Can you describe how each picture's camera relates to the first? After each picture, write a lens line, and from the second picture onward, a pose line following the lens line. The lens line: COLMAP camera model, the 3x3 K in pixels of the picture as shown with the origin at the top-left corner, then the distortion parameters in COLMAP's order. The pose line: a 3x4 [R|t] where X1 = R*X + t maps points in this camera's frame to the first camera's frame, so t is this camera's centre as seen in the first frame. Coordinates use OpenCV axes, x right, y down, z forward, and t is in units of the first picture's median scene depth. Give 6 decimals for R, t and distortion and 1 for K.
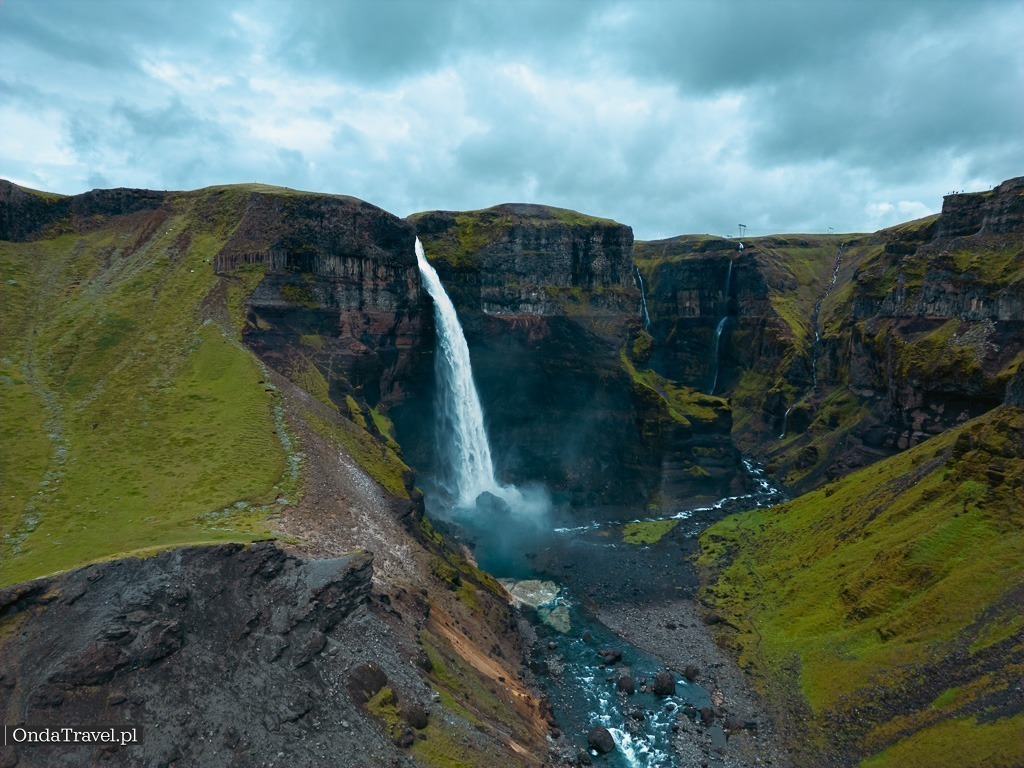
lens RADIAL K [[708.7, 0, 506.4], [0, 708.7, 381.0], [0, 0, 1]] dist [0.073248, -0.023886]
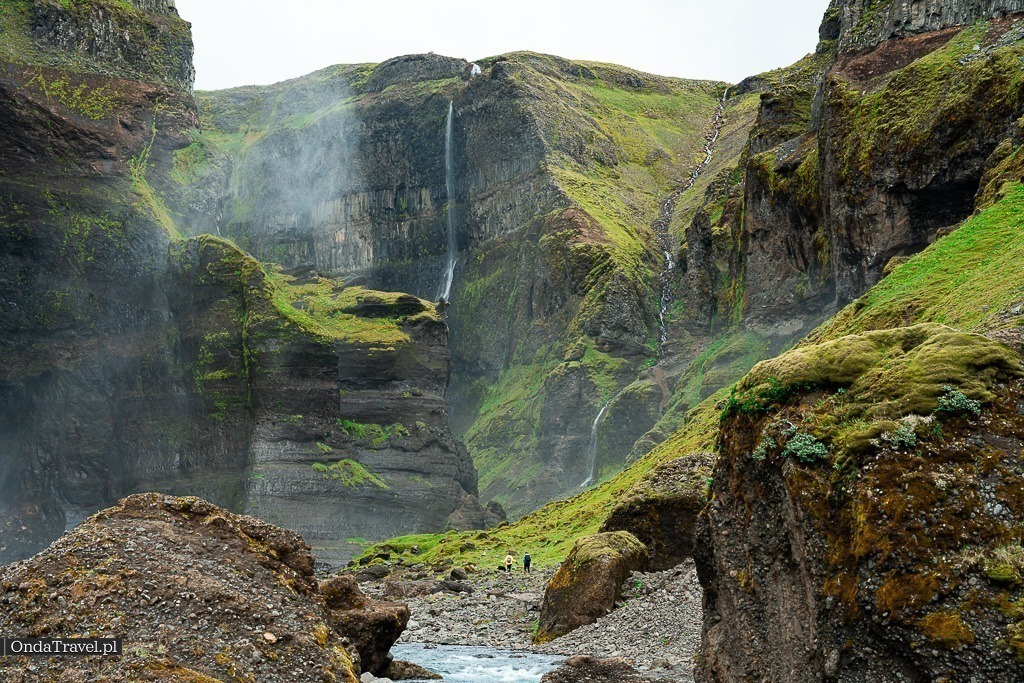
lens RADIAL K [[2077.1, 0, 509.7], [0, 2077.1, 335.4], [0, 0, 1]] dist [0.679323, 0.000000]
pose [[0.950001, 0.035268, 0.310250, 0.021636], [0.025483, 0.981529, -0.189606, 0.227909], [-0.311206, 0.188032, 0.931555, 0.022690]]
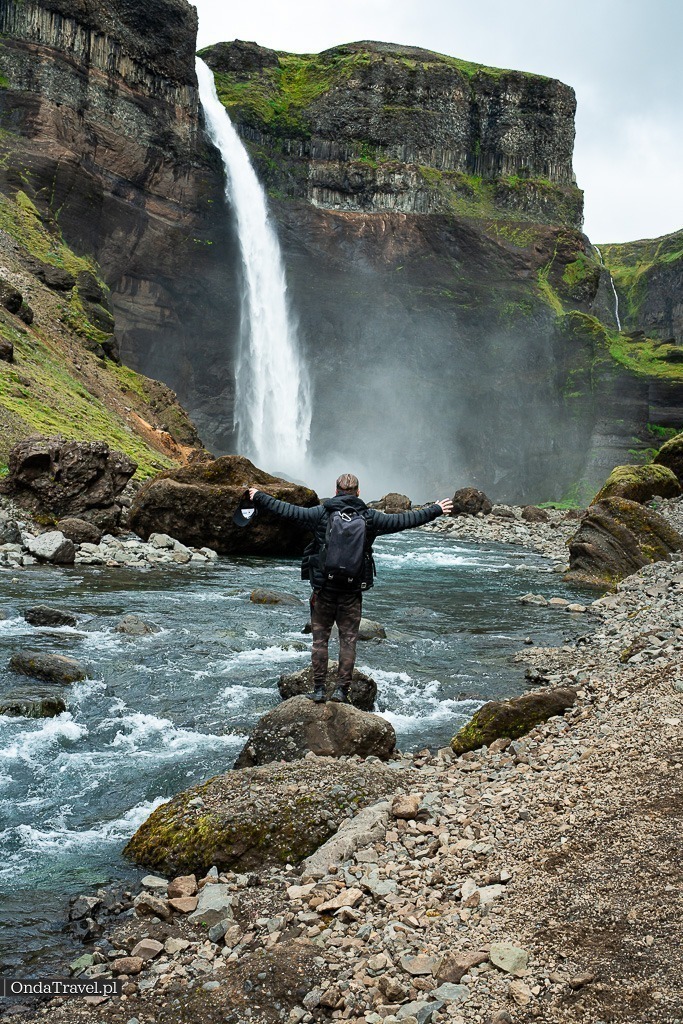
lens RADIAL K [[1112.7, 0, 339.8], [0, 1112.7, 504.8], [0, 0, 1]] dist [-0.012567, 0.000000]
pose [[0.993797, 0.067620, -0.088286, 0.091025], [-0.074661, 0.994071, -0.079043, 0.225648], [0.082417, 0.085145, 0.992954, 0.101638]]
